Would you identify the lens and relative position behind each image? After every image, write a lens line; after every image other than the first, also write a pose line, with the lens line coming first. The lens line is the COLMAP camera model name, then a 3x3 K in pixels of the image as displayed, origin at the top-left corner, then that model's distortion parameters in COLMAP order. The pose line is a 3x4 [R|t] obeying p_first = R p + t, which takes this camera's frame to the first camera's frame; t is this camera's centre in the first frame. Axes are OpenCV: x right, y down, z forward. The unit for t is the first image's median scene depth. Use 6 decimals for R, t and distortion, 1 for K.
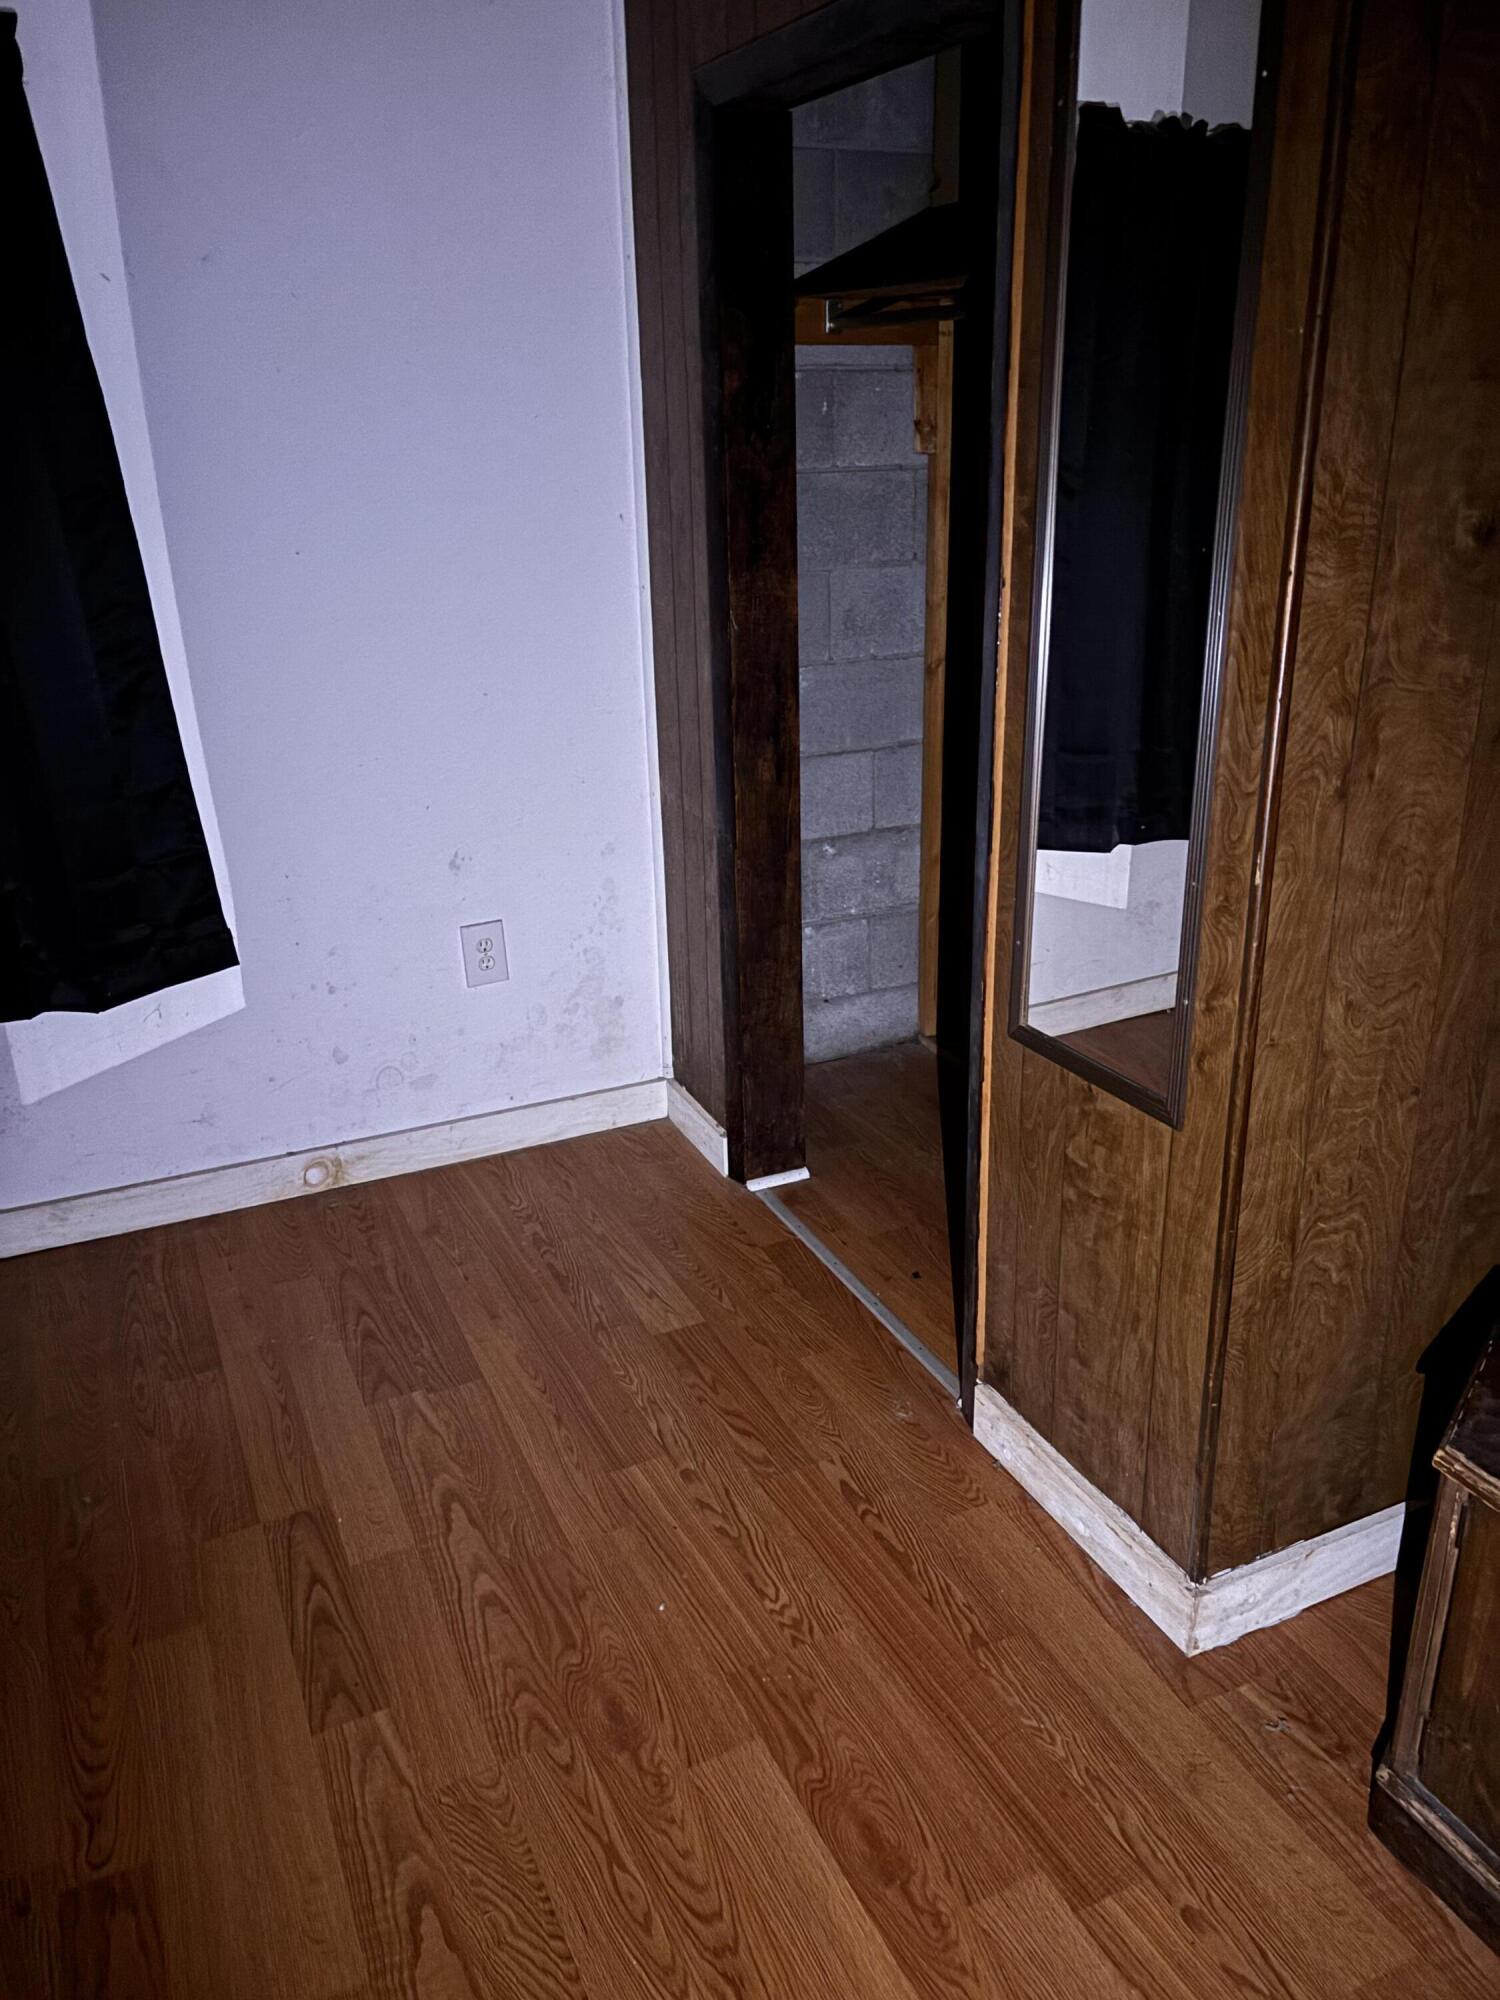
lens RADIAL K [[1510.2, 0, 741.3], [0, 1510.2, 999.8], [0, 0, 1]] dist [0.011276, 0.006775]
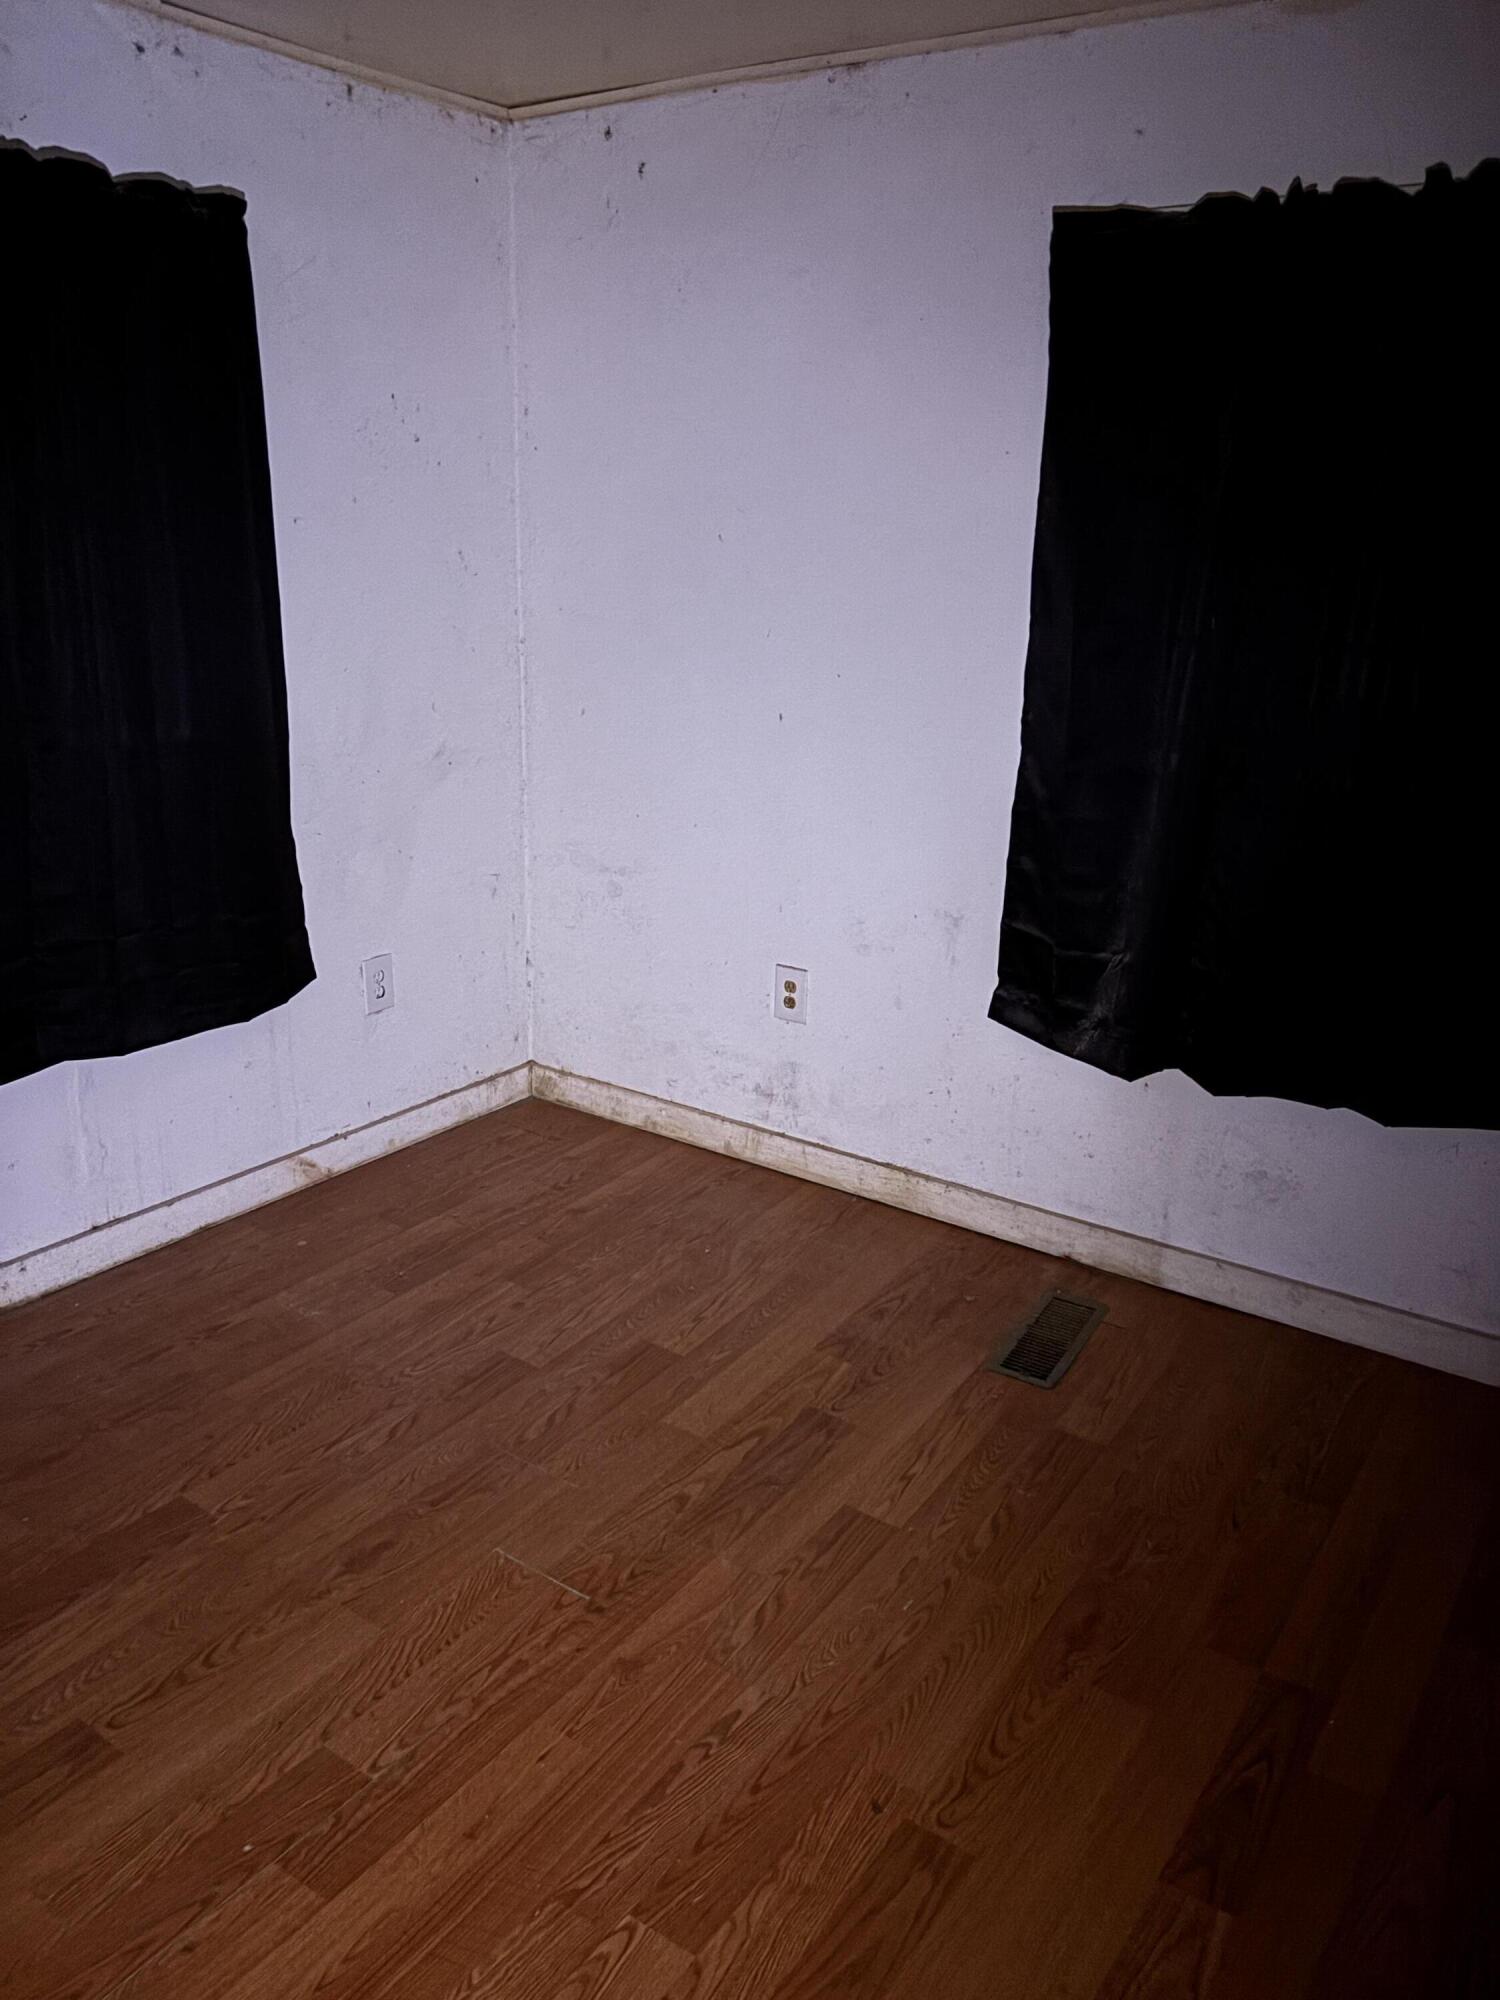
lens RADIAL K [[1510.2, 0, 739.6], [0, 1510.2, 995.8], [0, 0, 1]] dist [0.011276, 0.006775]
pose [[0.491207, 0.254118, -0.833150, 0.727608], [-0.310399, 0.944772, 0.105159, -0.189030], [0.813860, 0.206954, 0.542957, 0.418546]]
